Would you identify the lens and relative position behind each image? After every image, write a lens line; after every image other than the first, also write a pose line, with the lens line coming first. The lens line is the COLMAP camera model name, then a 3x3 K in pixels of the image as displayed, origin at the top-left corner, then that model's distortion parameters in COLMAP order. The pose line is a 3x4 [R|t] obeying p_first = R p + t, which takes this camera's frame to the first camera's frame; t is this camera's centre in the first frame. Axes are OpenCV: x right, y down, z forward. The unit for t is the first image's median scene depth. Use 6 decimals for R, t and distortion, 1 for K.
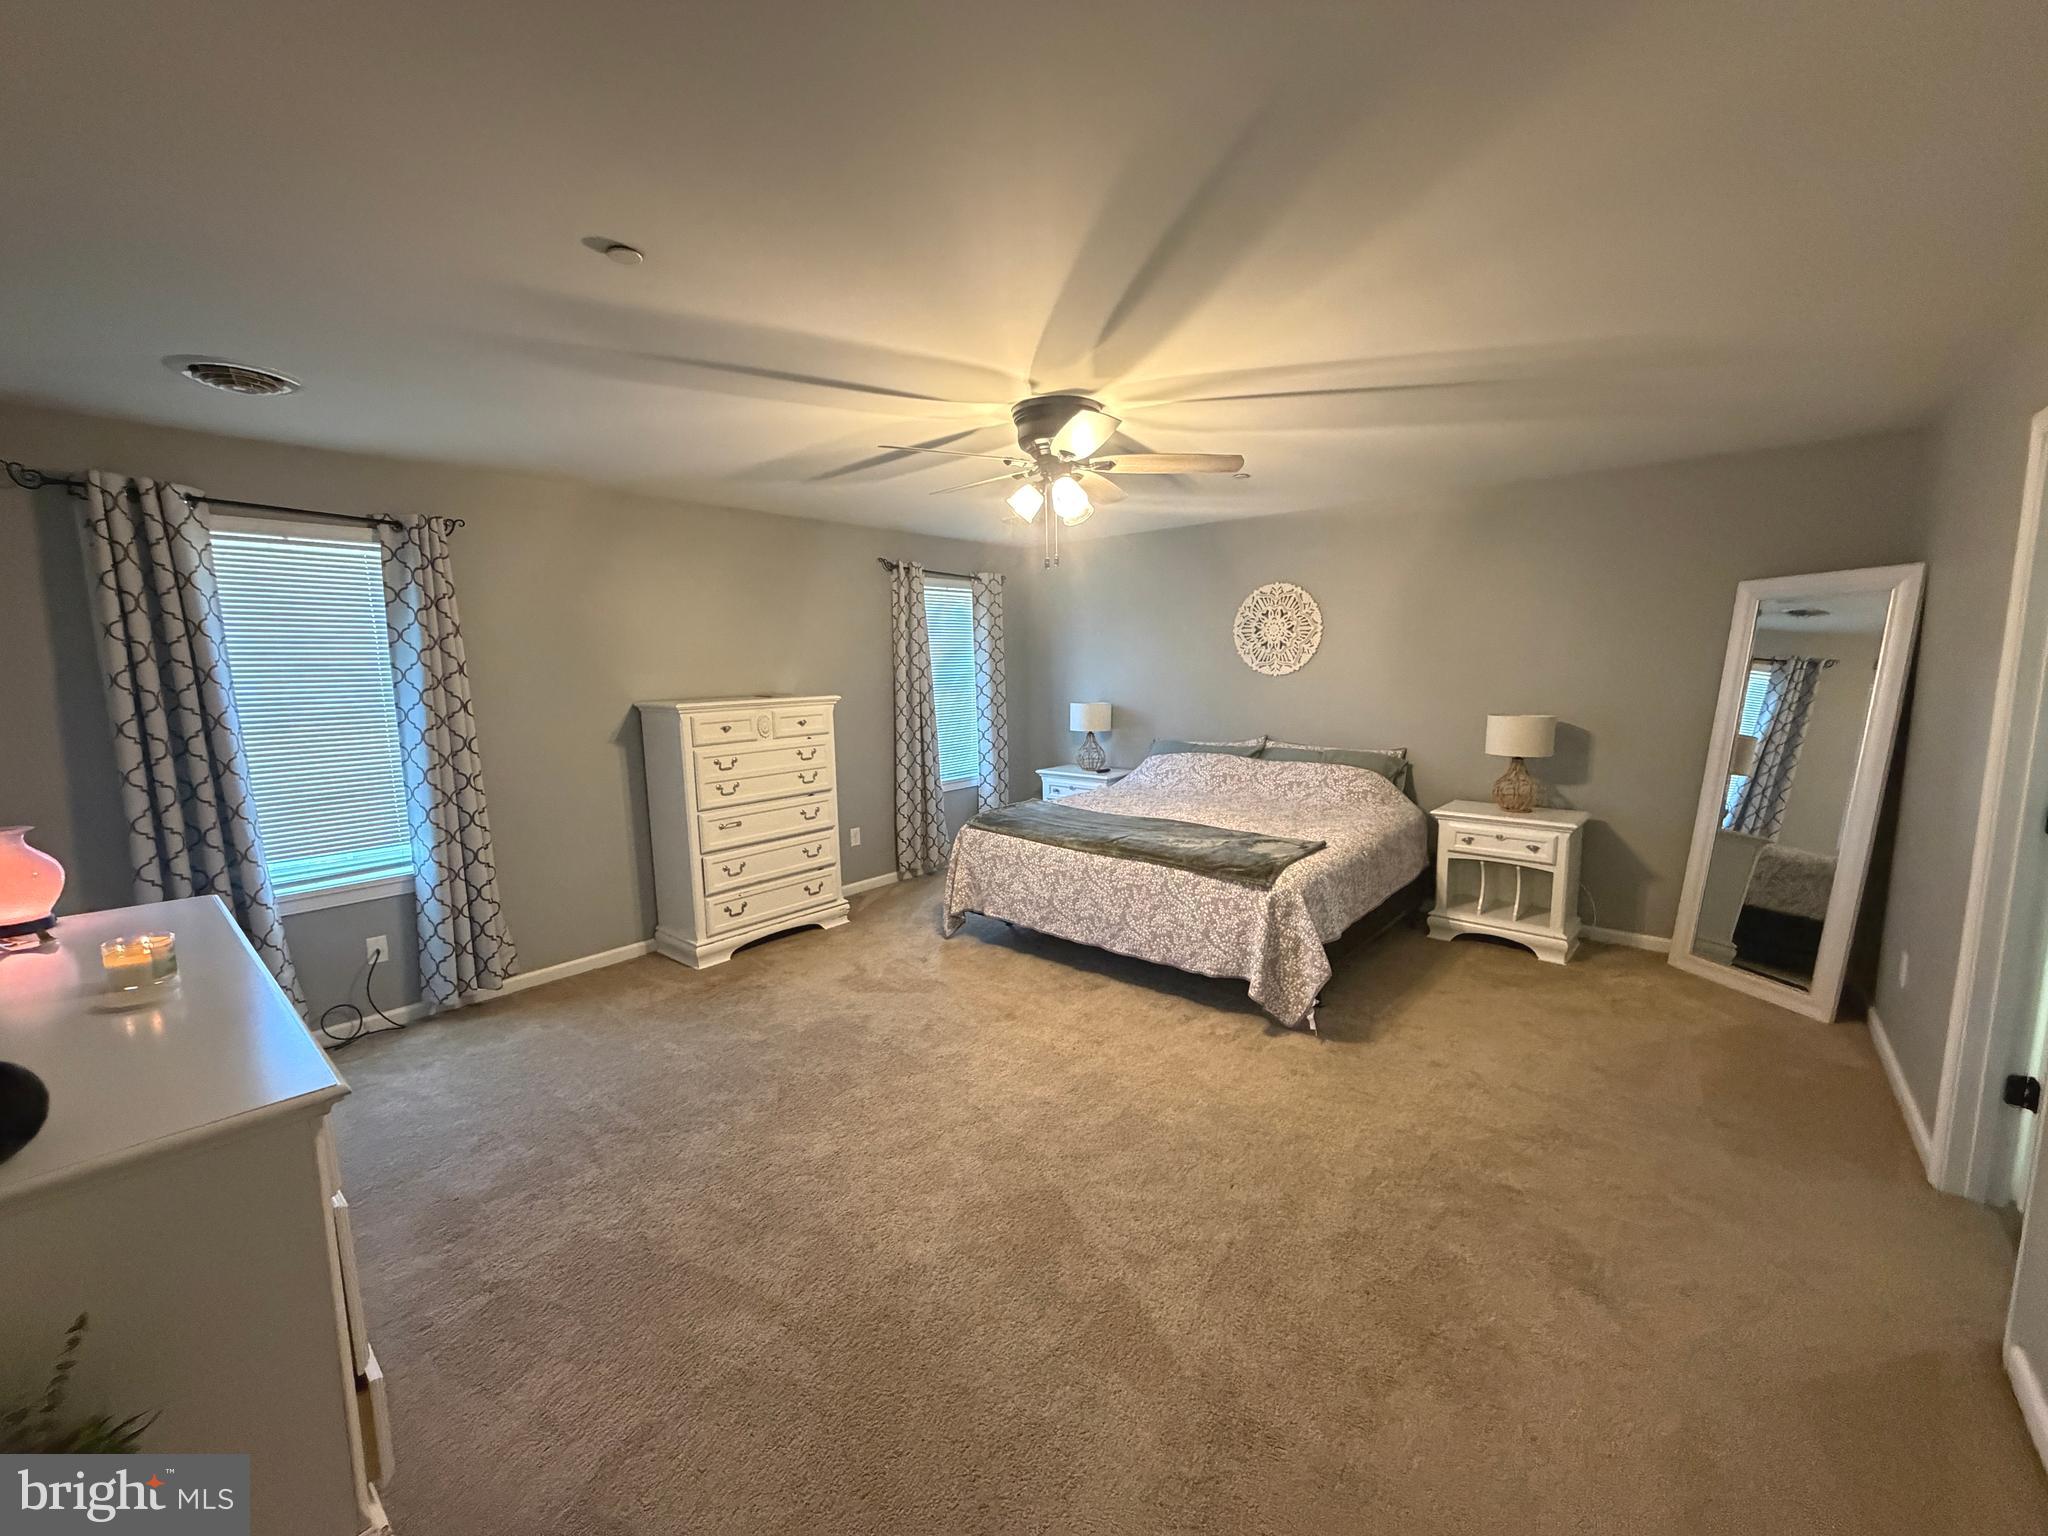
lens RADIAL K [[813.1, 0, 1014.1], [0, 813.1, 771.6], [0, 0, 1]] dist [0.000213, 0.000169]
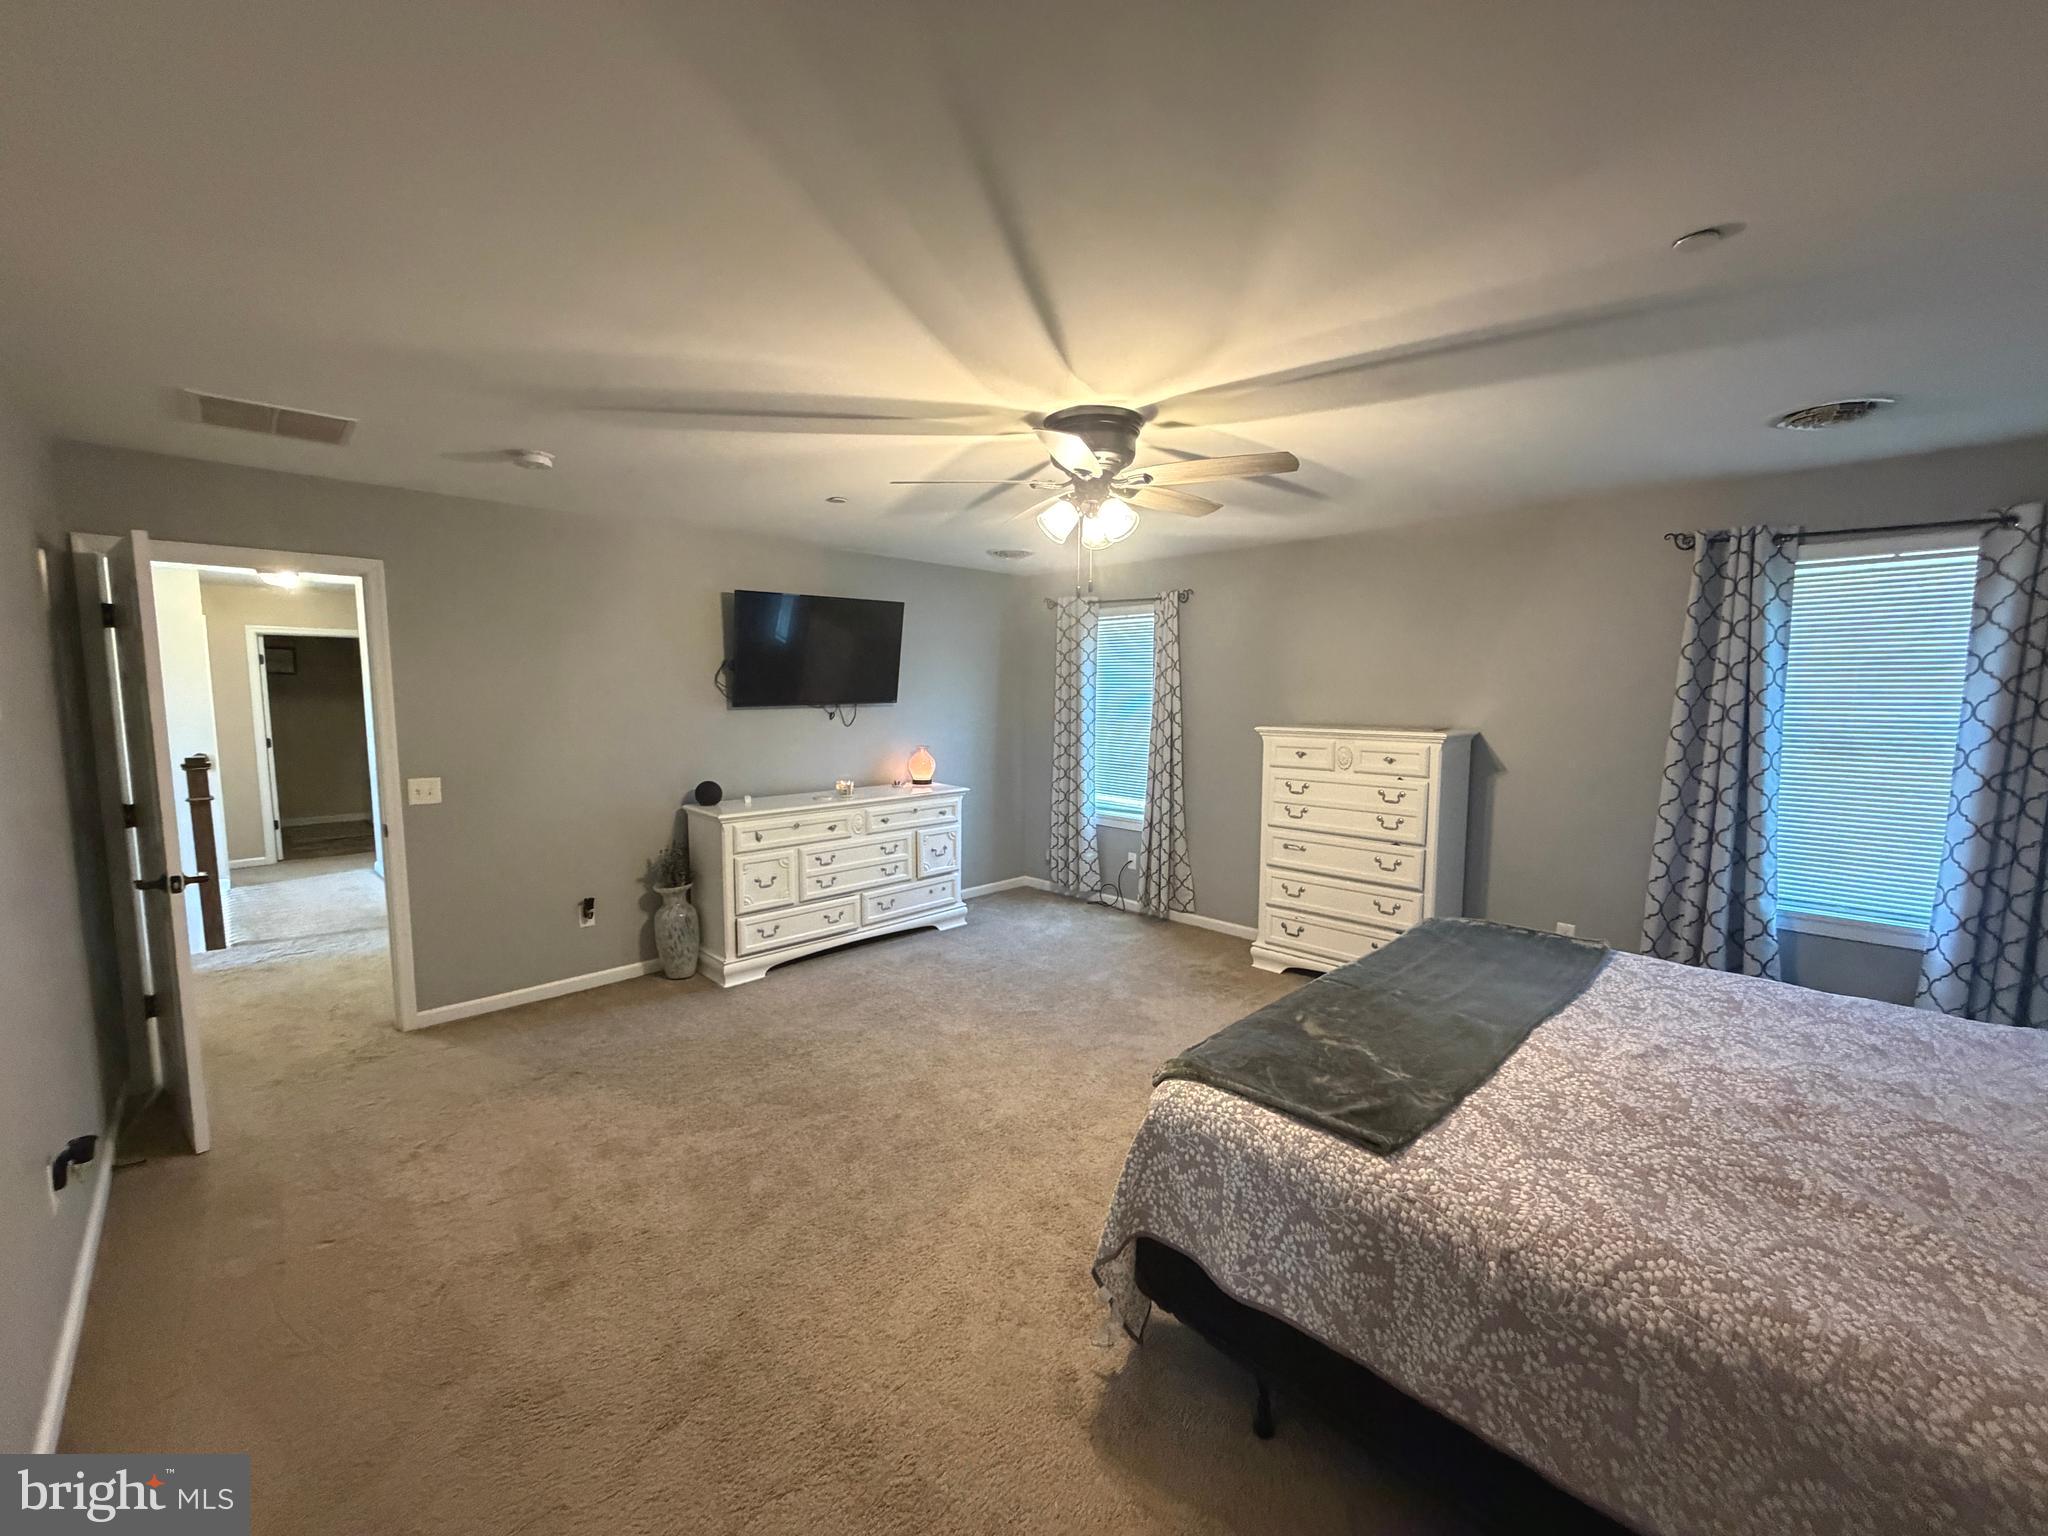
lens RADIAL K [[813.1, 0, 1014.1], [0, 813.1, 771.6], [0, 0, 1]] dist [0.000213, 0.000169]
pose [[-0.085595, 0.119785, -0.989103, 0.761276], [-0.133317, 0.982442, 0.130516, -0.127594], [0.987370, 0.143036, -0.068123, 0.775366]]
